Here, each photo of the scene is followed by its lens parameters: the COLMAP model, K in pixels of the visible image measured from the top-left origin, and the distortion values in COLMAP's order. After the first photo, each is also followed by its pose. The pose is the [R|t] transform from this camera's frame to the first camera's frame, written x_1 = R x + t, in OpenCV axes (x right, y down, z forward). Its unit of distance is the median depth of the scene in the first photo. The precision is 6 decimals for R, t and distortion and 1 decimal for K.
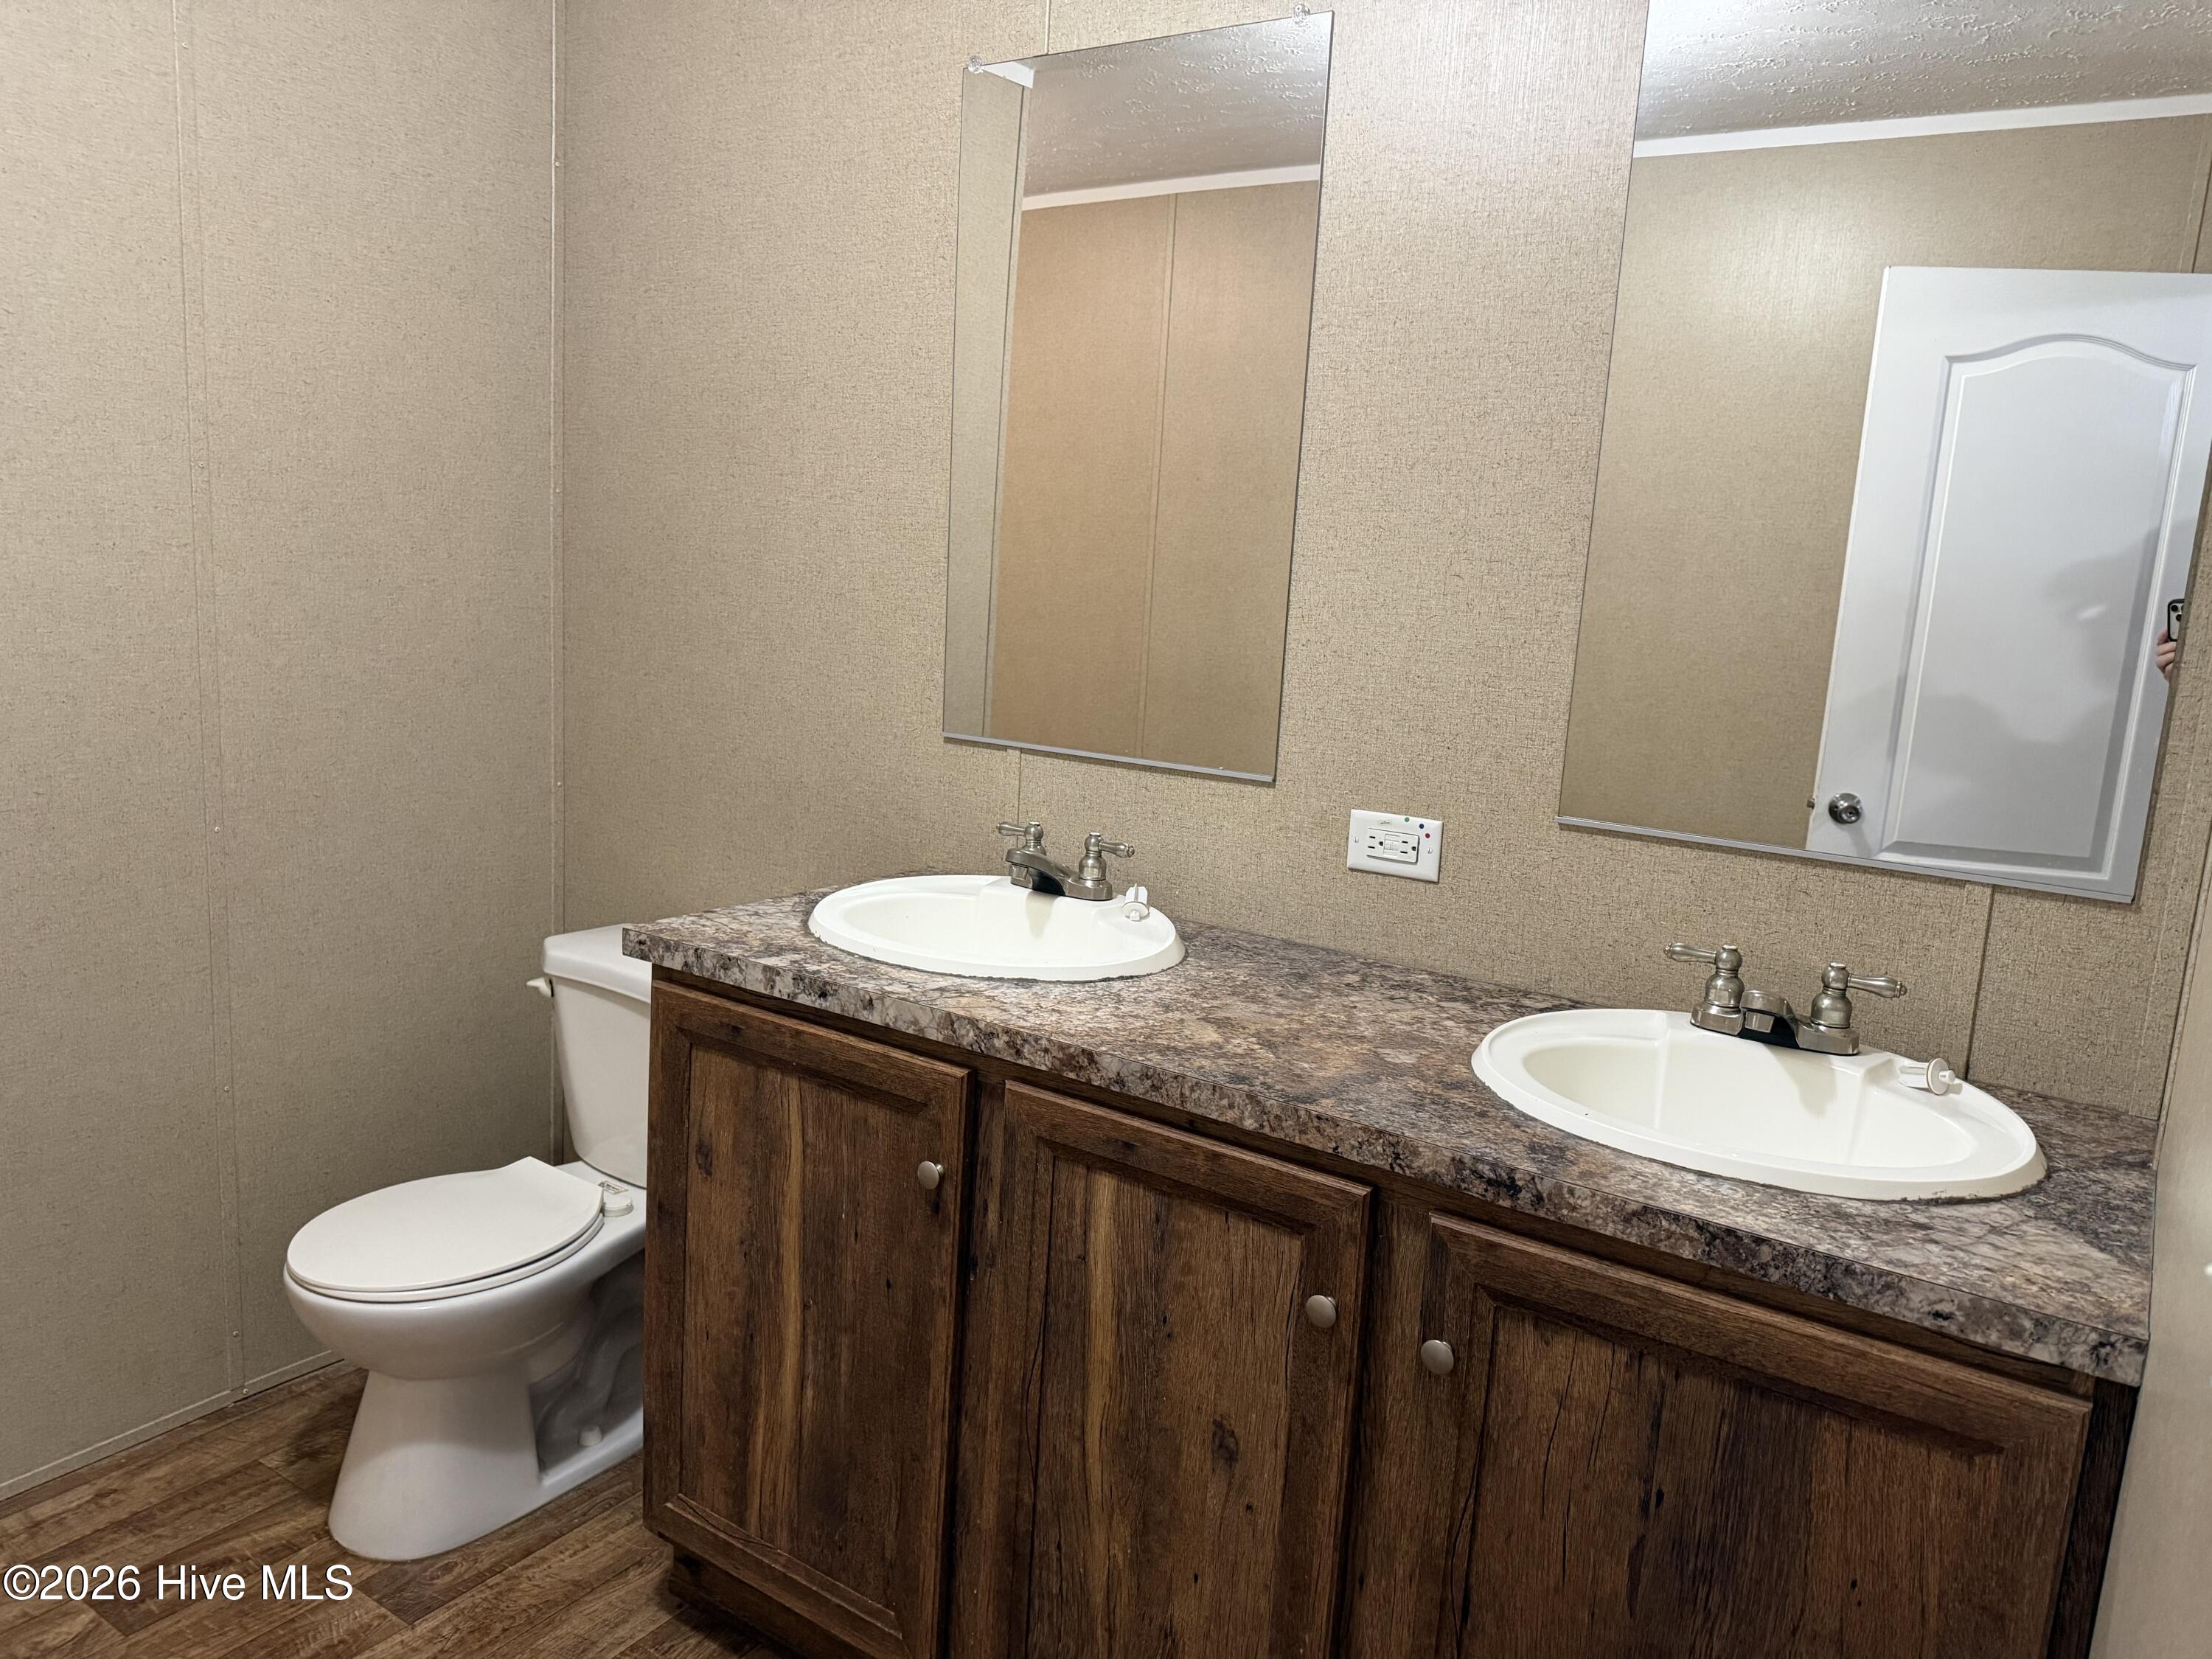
lens RADIAL K [[1544.0, 0, 1091.3], [0, 1544.0, 813.8], [0, 0, 1]] dist [0.089669, -0.106416]
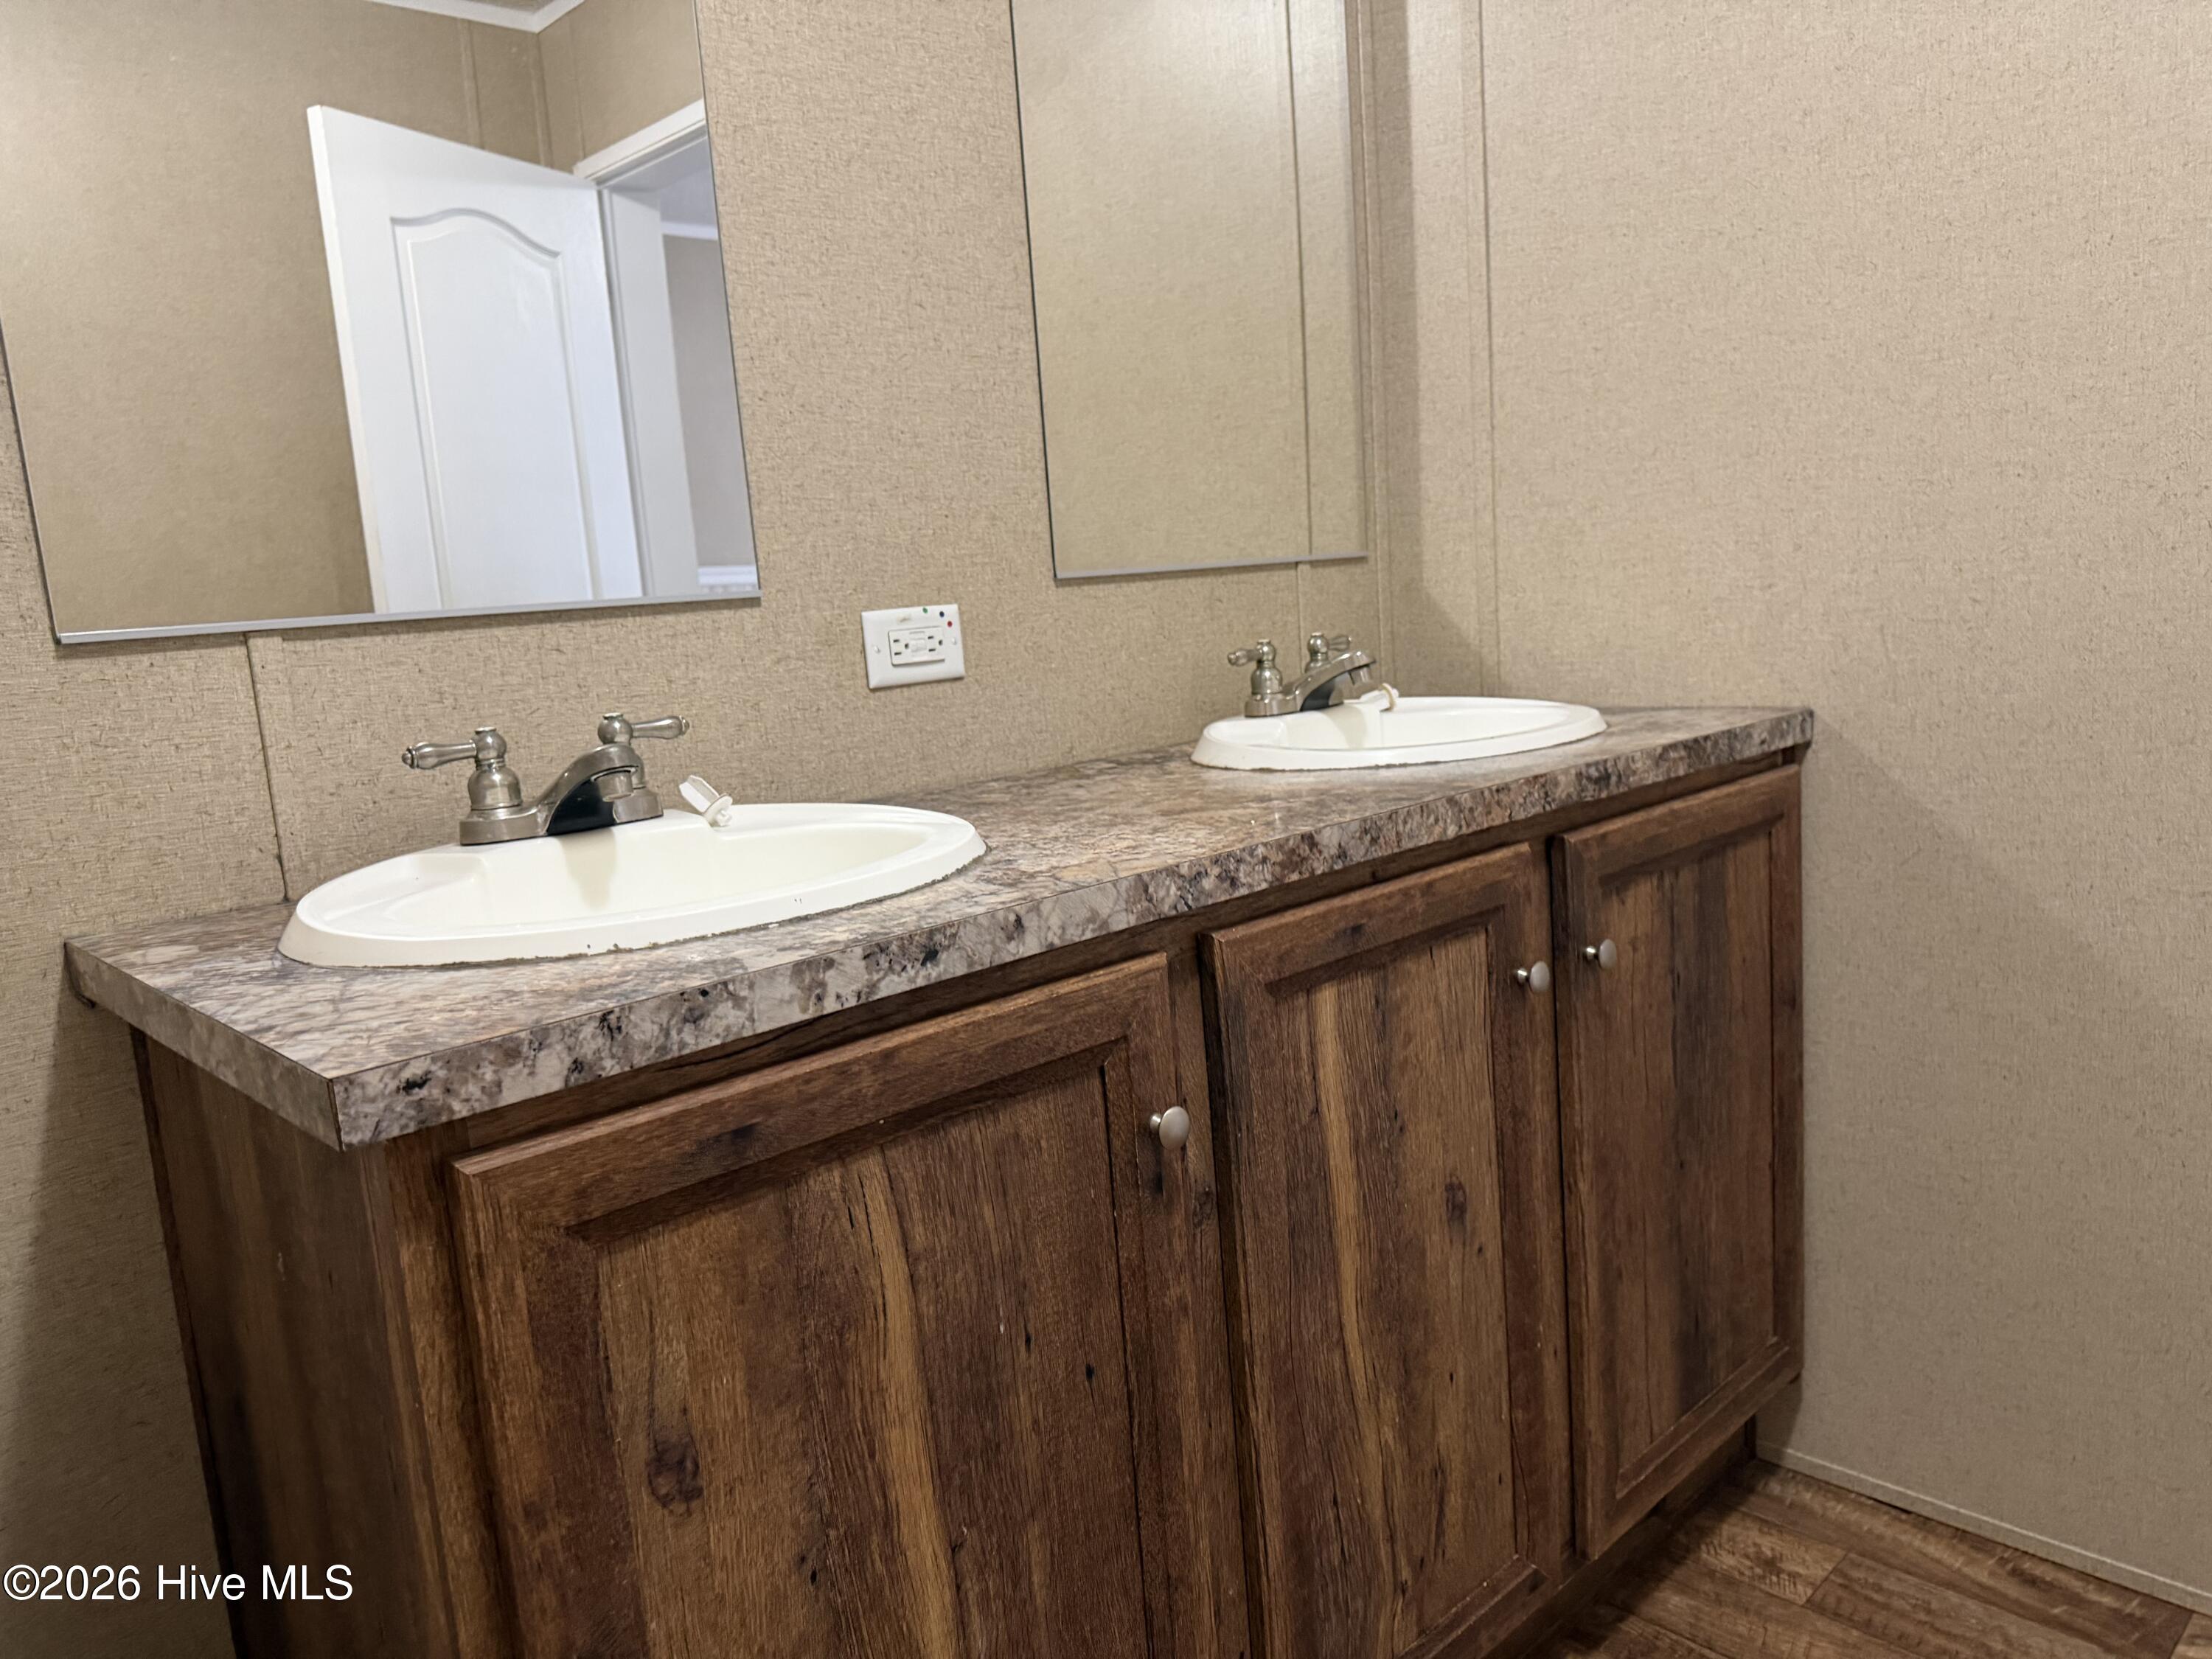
lens RADIAL K [[1544.0, 0, 1268.2], [0, 1544.0, 778.1], [0, 0, 1]] dist [0.089669, -0.106416]
pose [[0.192554, -0.214303, 0.957600, -0.656618], [0.242754, 0.955932, 0.165117, -0.003128], [-0.950786, 0.200667, 0.236091, 0.750263]]
